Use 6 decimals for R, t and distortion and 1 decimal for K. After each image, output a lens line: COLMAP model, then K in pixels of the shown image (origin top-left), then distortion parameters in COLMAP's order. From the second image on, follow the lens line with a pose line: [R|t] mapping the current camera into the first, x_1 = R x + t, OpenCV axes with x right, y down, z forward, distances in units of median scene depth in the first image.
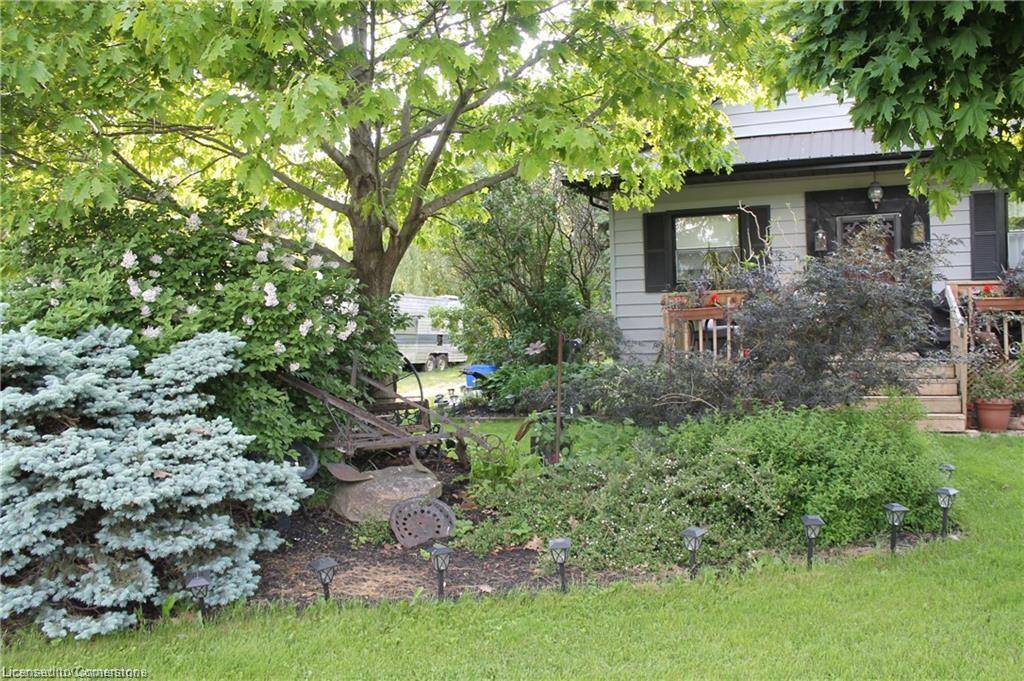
lens RADIAL K [[883.4, 0, 512.0], [0, 883.4, 340.5], [0, 0, 1]] dist [-0.176821, 0.204901]
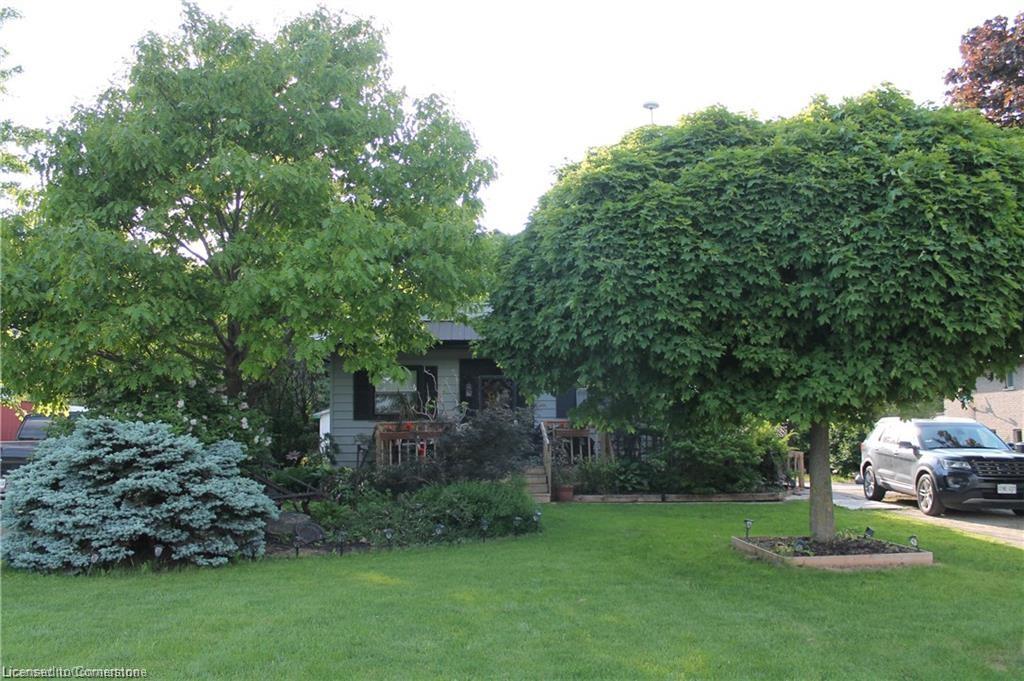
lens RADIAL K [[883.4, 0, 512.0], [0, 883.4, 340.5], [0, 0, 1]] dist [-0.176821, 0.204901]
pose [[0.911013, 0.062091, 0.407677, -0.551875], [-0.006844, 0.990740, -0.135598, 0.029646], [-0.412322, 0.120741, 0.903002, -1.177529]]
